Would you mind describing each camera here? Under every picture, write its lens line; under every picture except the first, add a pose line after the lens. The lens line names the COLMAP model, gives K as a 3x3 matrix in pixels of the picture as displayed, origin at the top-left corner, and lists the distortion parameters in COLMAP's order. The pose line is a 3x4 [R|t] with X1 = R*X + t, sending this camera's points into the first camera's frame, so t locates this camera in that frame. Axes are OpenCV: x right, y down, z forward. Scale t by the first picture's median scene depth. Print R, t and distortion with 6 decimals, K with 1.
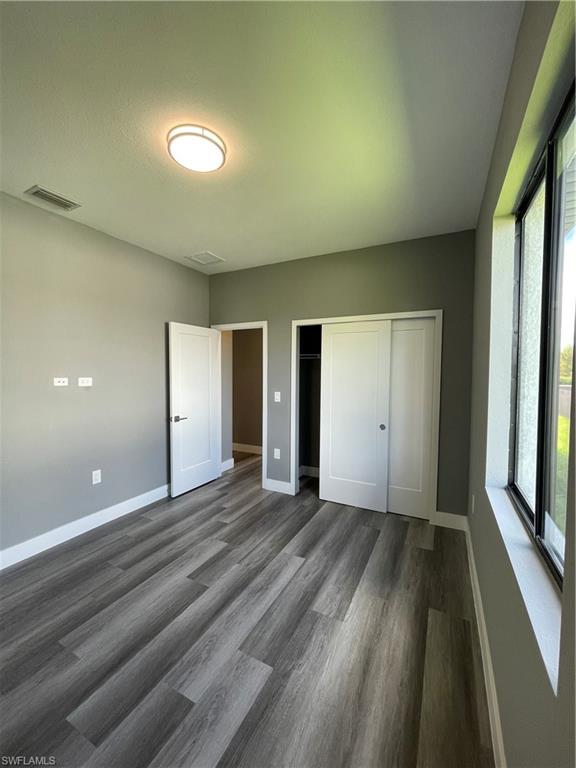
lens RADIAL K [[309.1, 0, 286.1], [0, 309.1, 382.7], [0, 0, 1]] dist [-0.000990, -0.000160]
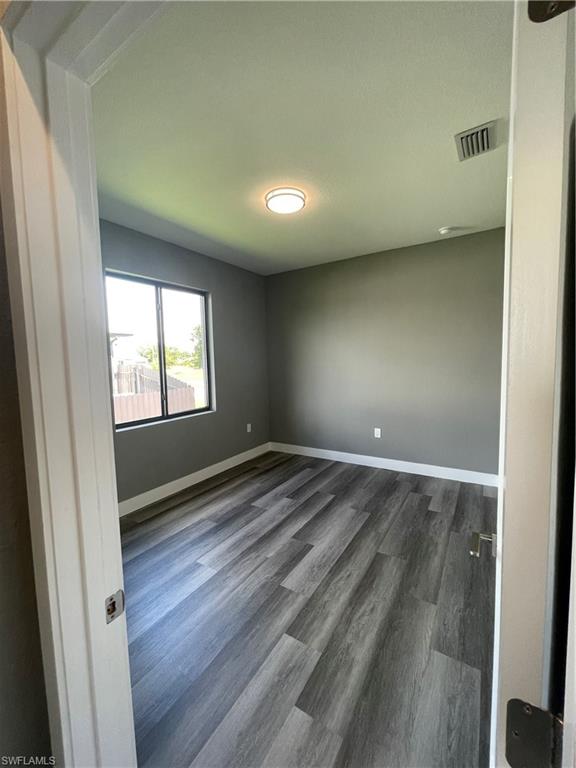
lens RADIAL K [[309.1, 0, 286.1], [0, 309.1, 382.7], [0, 0, 1]] dist [-0.000990, -0.000160]
pose [[-0.995212, 0.013681, 0.096775, -0.355167], [0.024830, 0.993060, 0.114956, -0.076295], [-0.094531, 0.116809, -0.988645, 2.128795]]
